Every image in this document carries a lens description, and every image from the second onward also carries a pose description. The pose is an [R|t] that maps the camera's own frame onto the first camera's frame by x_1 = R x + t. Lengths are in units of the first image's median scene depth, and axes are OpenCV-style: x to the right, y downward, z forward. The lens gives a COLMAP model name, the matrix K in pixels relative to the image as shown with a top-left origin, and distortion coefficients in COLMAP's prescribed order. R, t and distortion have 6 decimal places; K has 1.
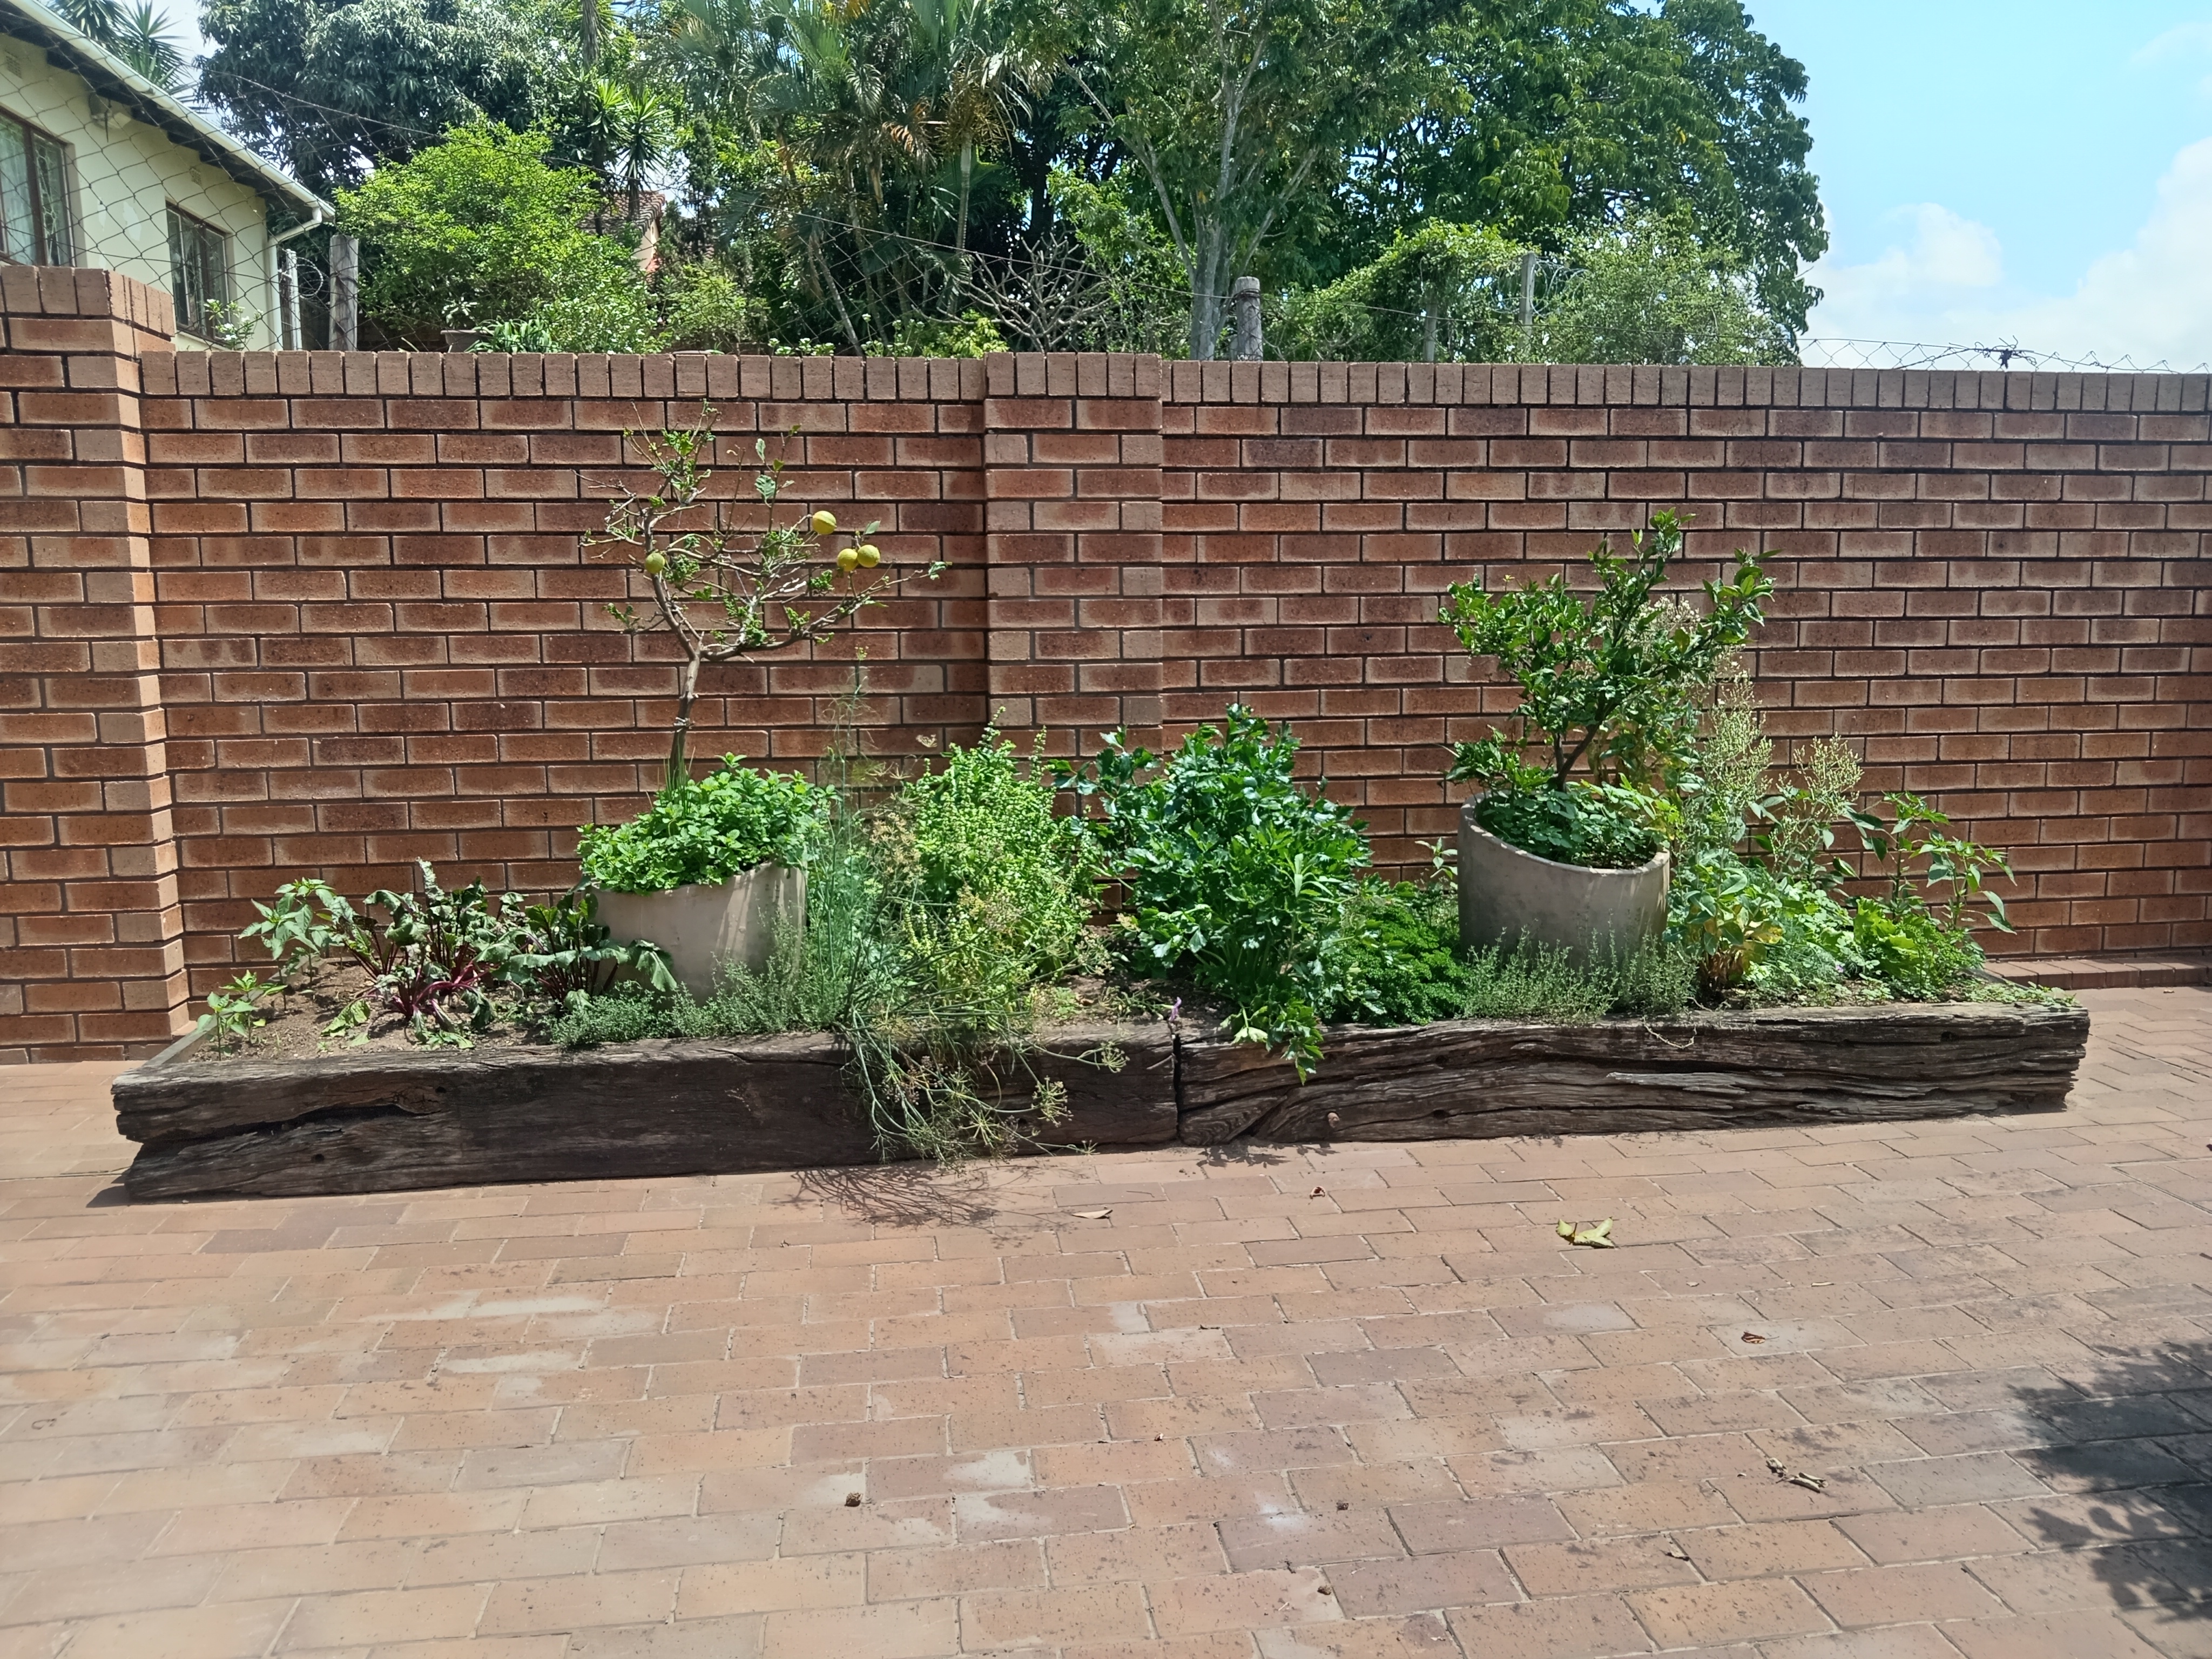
lens RADIAL K [[1640.8, 0, 1109.7], [0, 1640.8, 834.7], [0, 0, 1]] dist [0.019954, -0.049853]
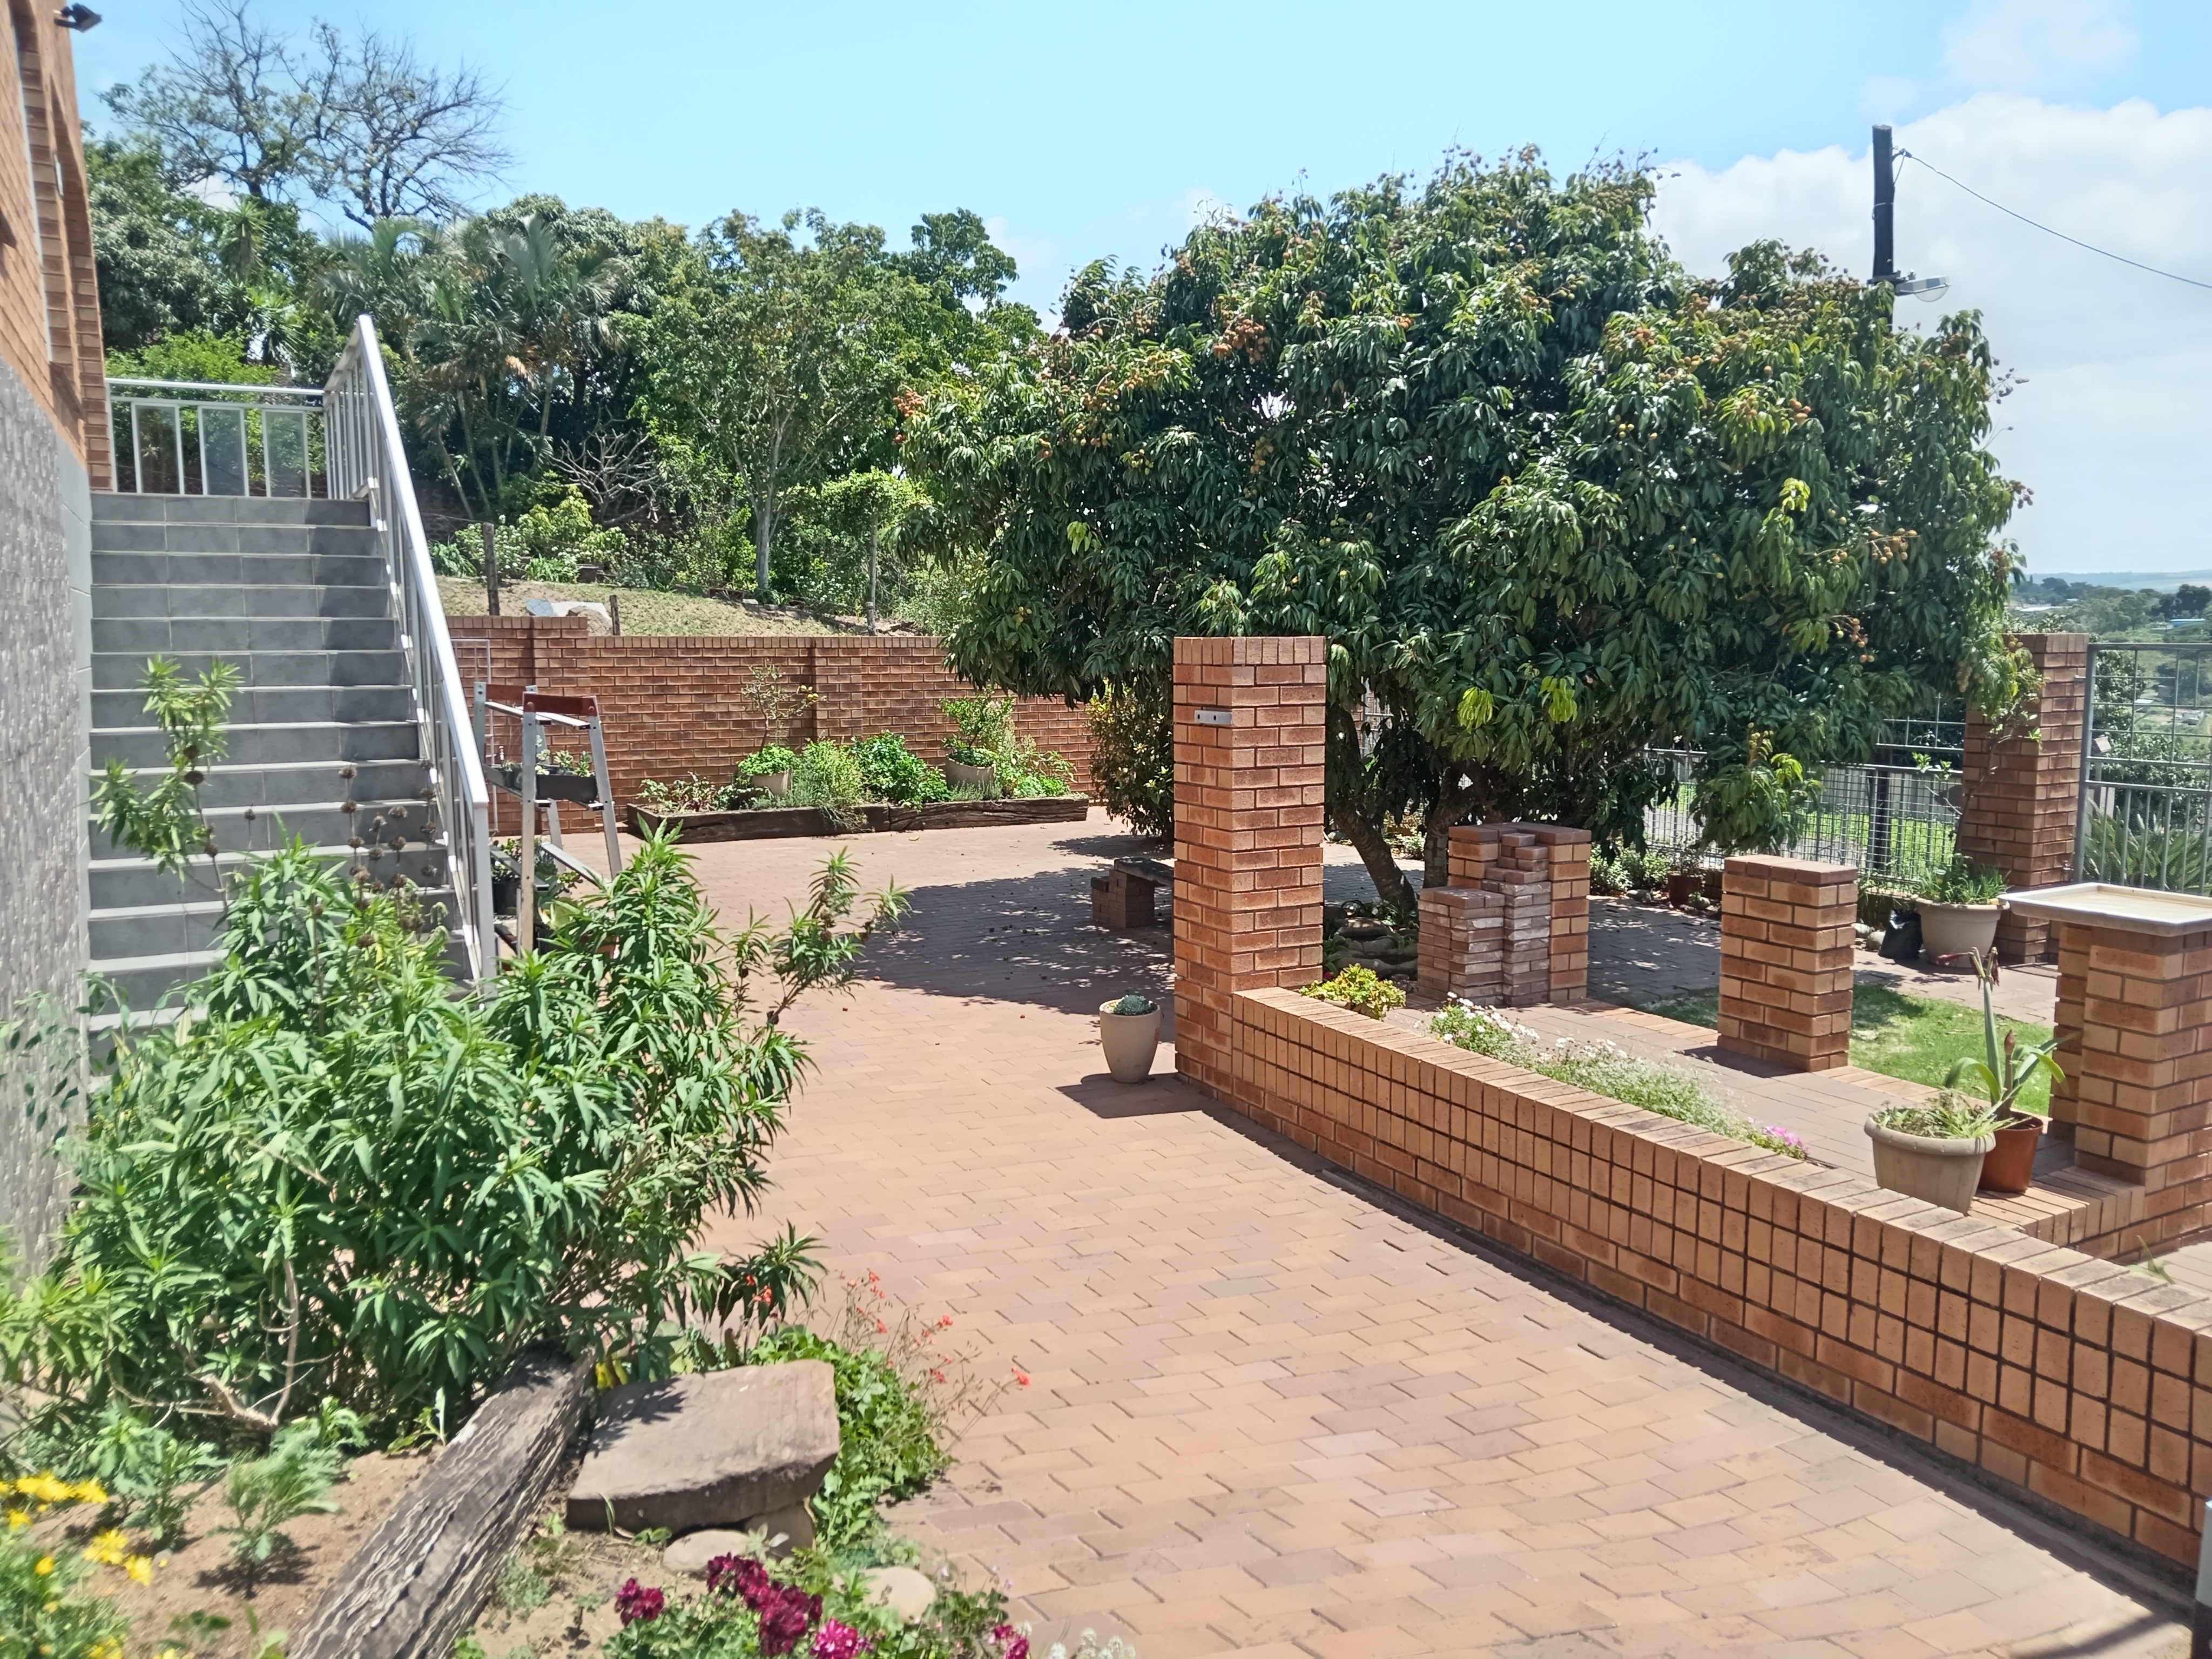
lens RADIAL K [[1640.8, 0, 1108.5], [0, 1640.8, 829.5], [0, 0, 1]] dist [0.019954, -0.049853]
pose [[0.930705, -0.032867, 0.364292, -0.952470], [0.042322, 0.998942, -0.017998, 0.274452], [-0.363315, 0.032168, 0.931111, -3.096920]]
